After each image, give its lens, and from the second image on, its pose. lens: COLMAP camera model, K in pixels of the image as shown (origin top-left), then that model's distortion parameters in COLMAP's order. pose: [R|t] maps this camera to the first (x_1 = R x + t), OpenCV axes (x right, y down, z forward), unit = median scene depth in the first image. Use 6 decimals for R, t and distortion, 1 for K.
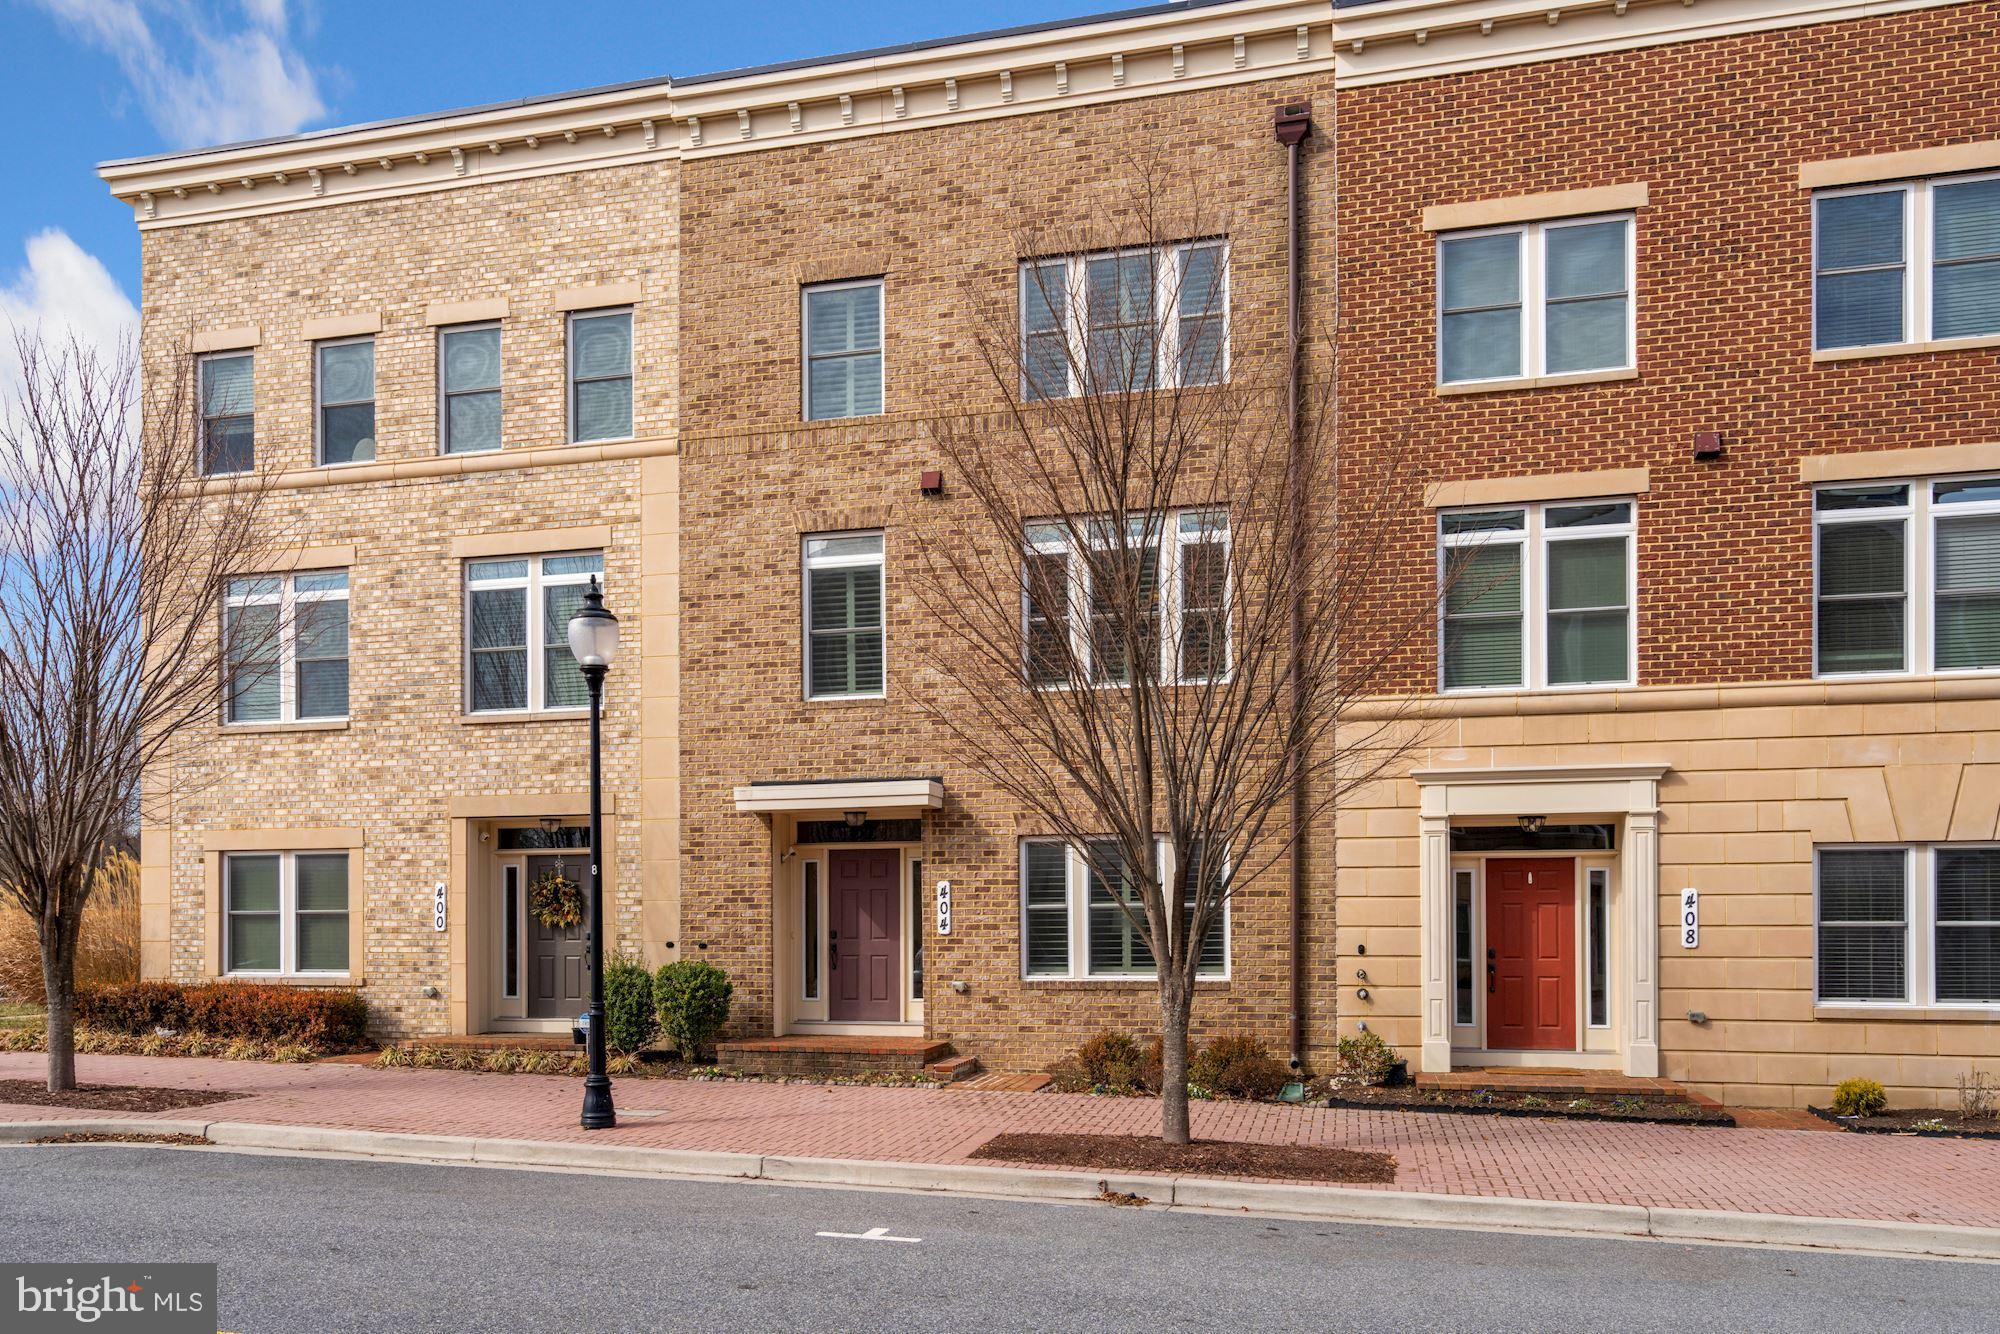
lens RADIAL K [[1411.1, 0, 946.4], [0, 1411.1, 657.5], [0, 0, 1]] dist [0.007960, 0.000249]
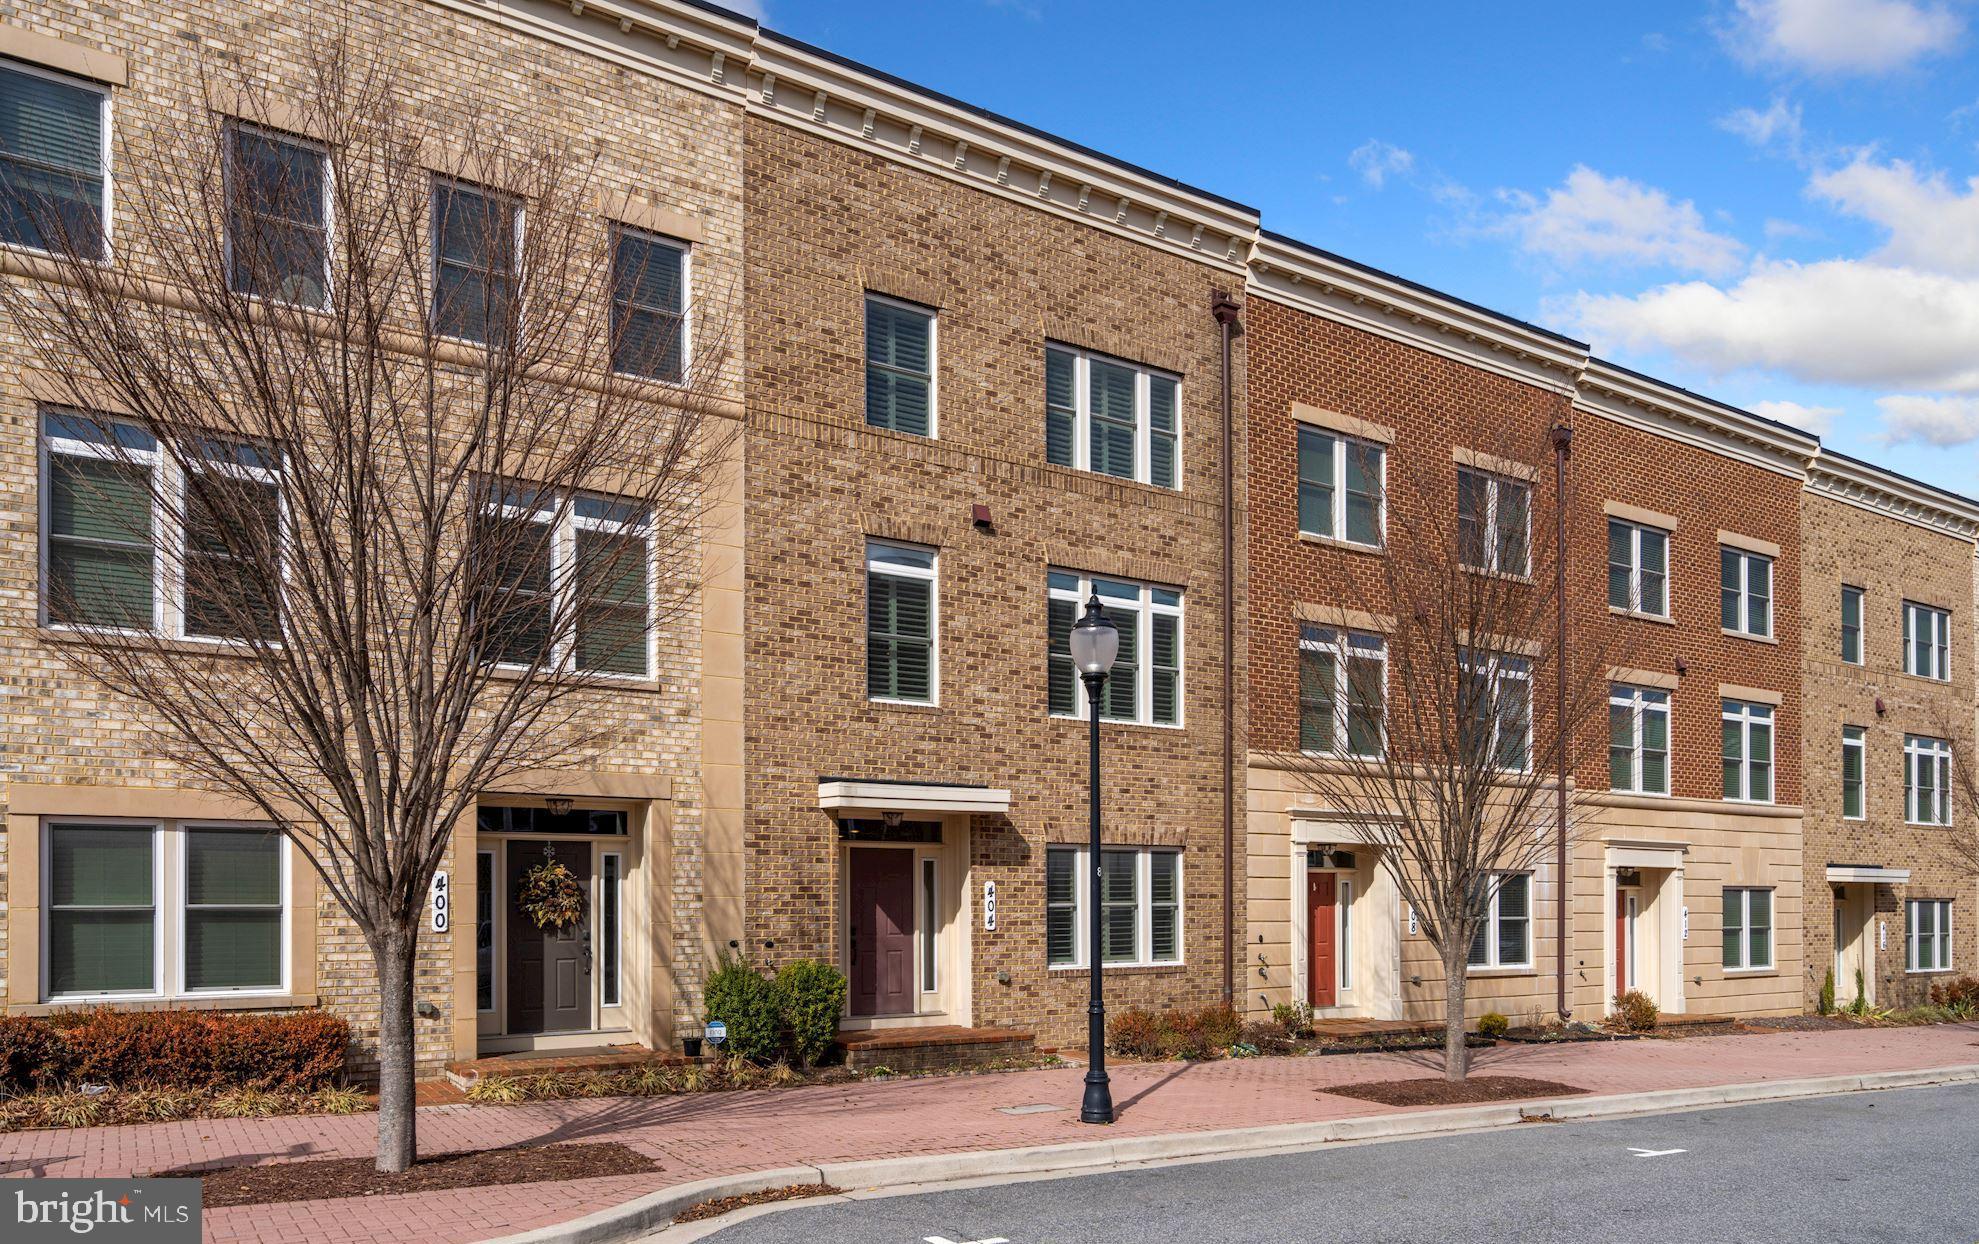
lens RADIAL K [[1333.1, 0, 1041.3], [0, 1333.1, 624.0], [0, 0, 1]] dist [0.008944, -0.001150]
pose [[0.685535, 0.152160, 0.711961, -0.707968], [-0.139807, 0.987229, -0.076373, 0.032224], [-0.714490, -0.047181, 0.698053, 0.241182]]
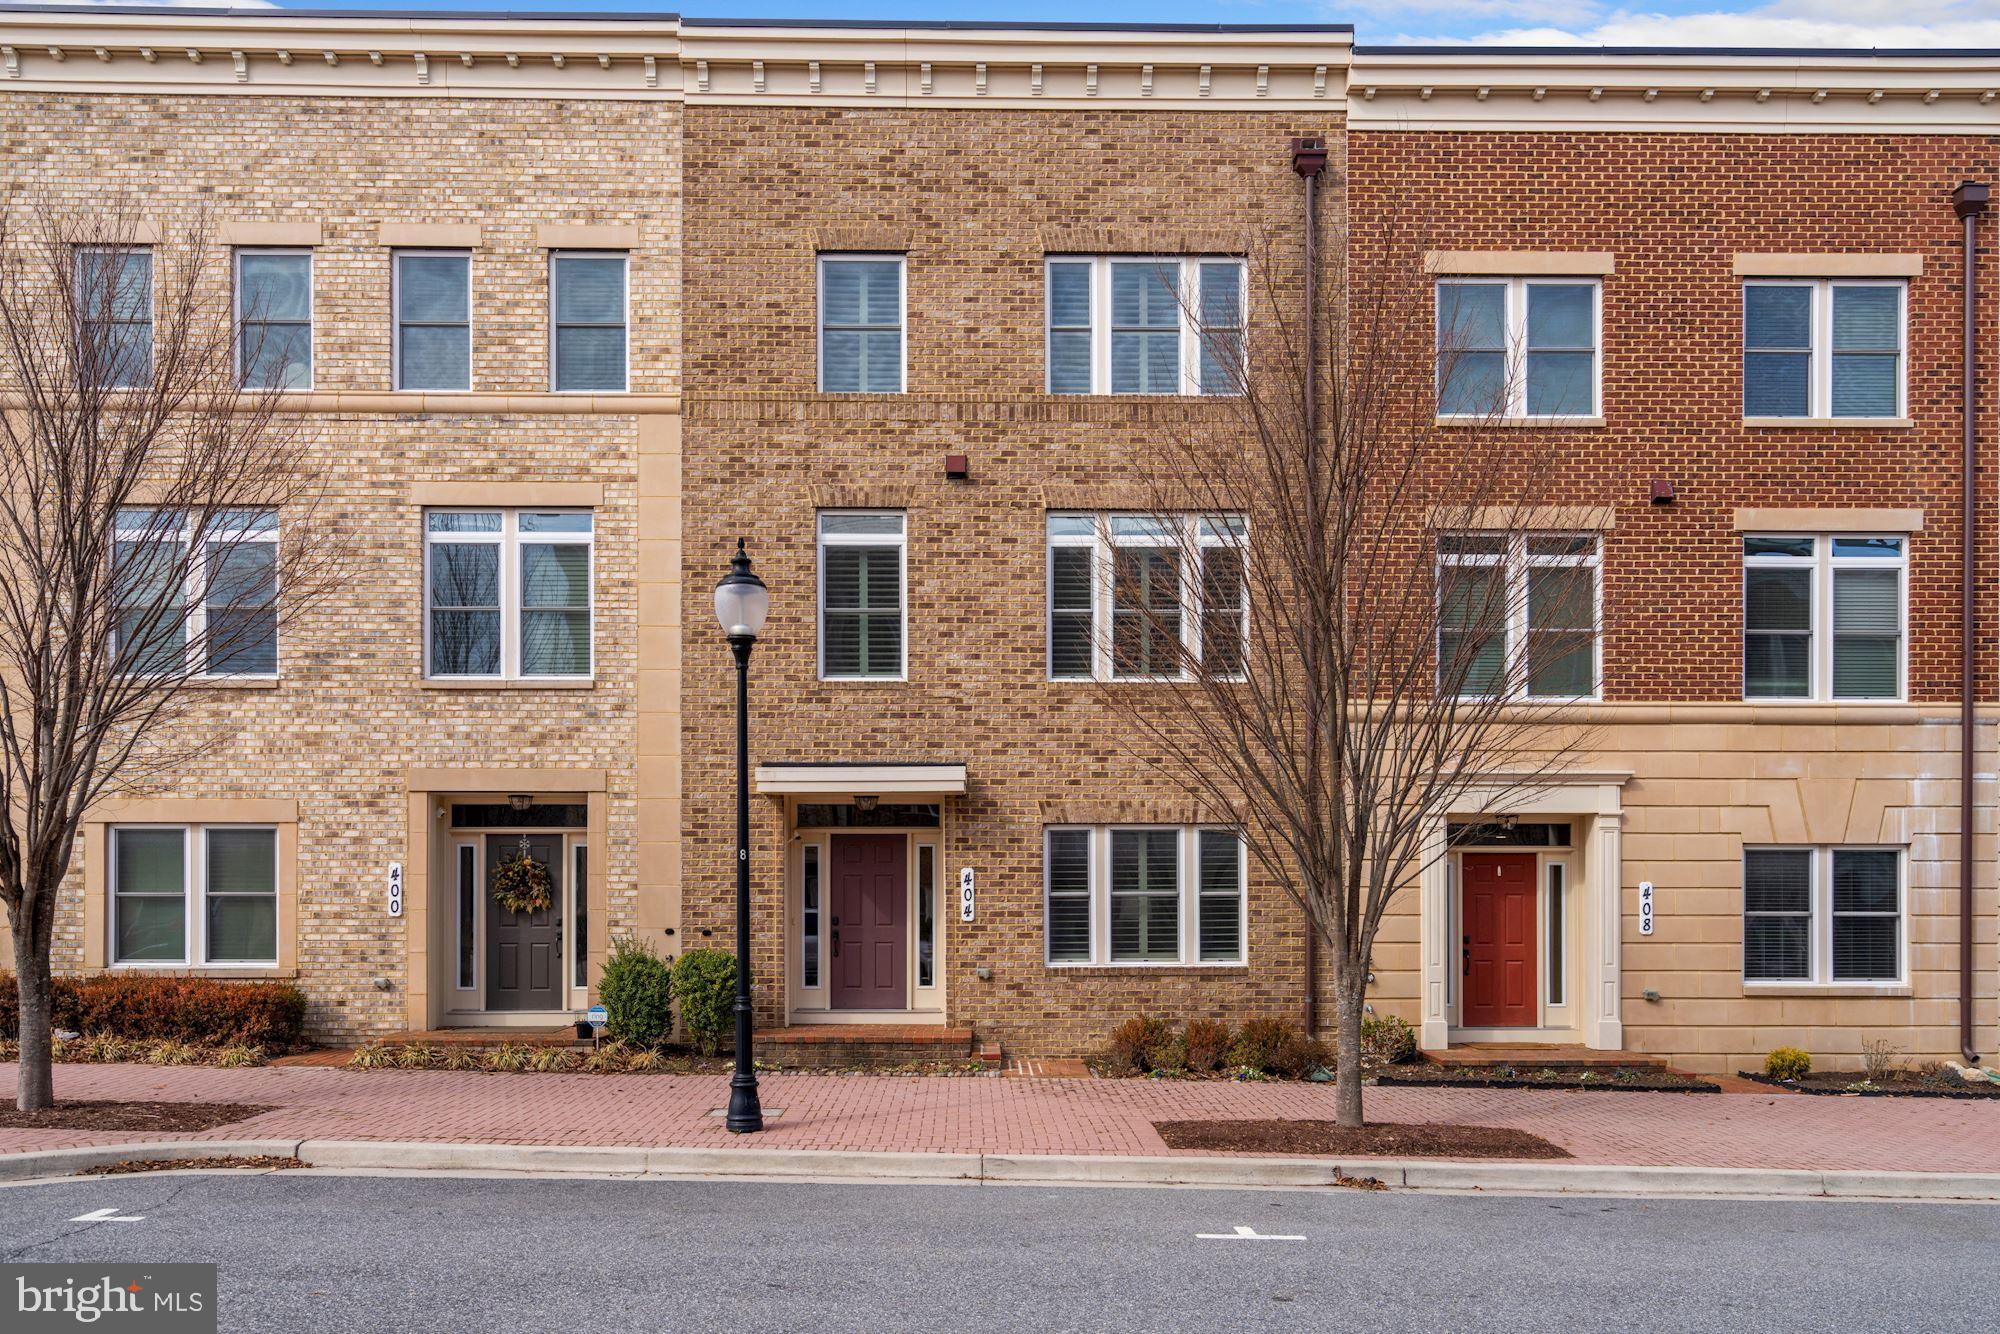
lens RADIAL K [[1363.1, 0, 994.7], [0, 1363.1, 660.1], [0, 0, 1]] dist [0.008211, 0.000599]
pose [[0.967558, 0.048952, 0.247861, -0.216969], [-0.050864, 0.998705, 0.001314, 0.009465], [-0.247476, -0.013878, 0.968795, 0.062816]]
